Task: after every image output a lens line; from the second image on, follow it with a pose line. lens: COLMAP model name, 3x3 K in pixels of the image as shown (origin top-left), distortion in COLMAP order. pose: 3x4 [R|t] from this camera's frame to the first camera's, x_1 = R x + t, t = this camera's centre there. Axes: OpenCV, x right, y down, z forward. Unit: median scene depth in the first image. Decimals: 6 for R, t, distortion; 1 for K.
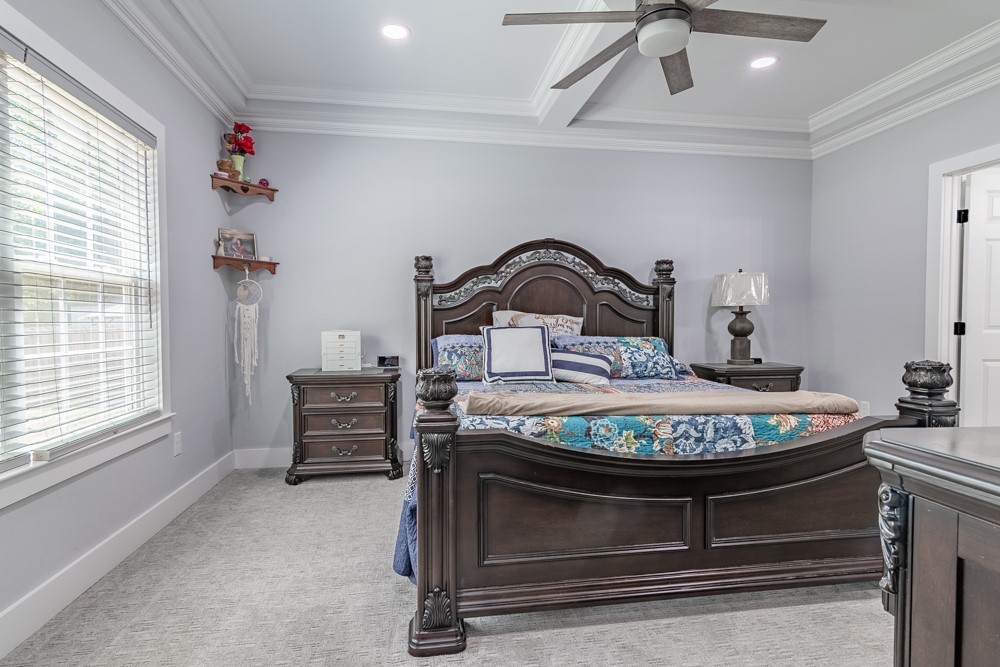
lens RADIAL K [[504.6, 0, 489.6], [0, 504.6, 327.3], [0, 0, 1]] dist [-0.000119, 0.000570]
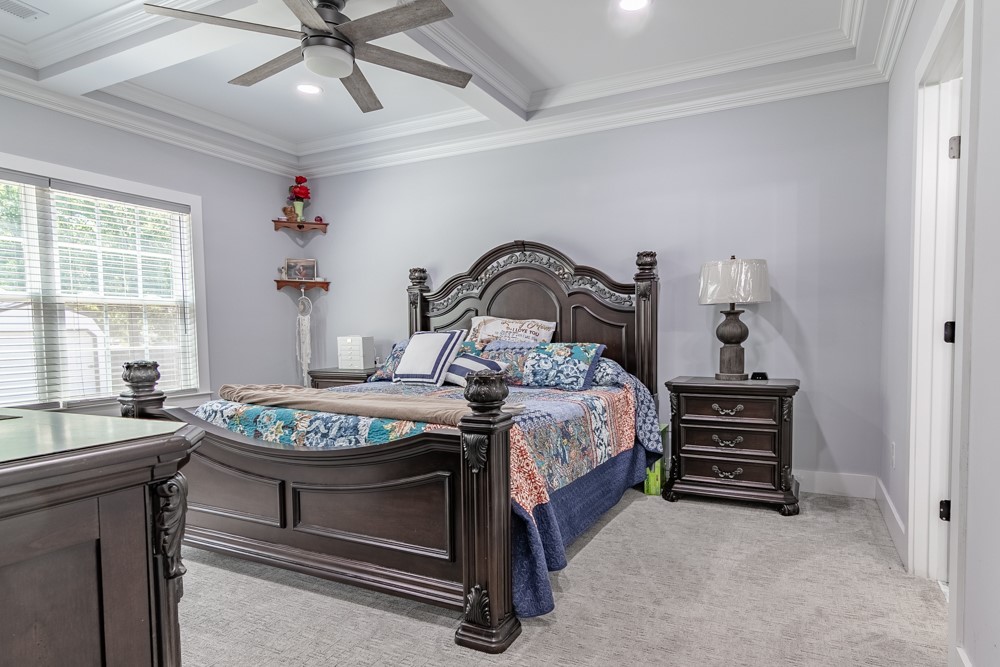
lens RADIAL K [[545.3, 0, 500.0], [0, 545.3, 333.5], [0, 0, 1]] dist [0.036347, 0.000152]
pose [[0.827048, -0.002998, -0.562123, 0.710868], [0.004349, 0.999990, 0.001065, 0.000783], [0.562115, -0.003325, 0.827053, 0.116356]]
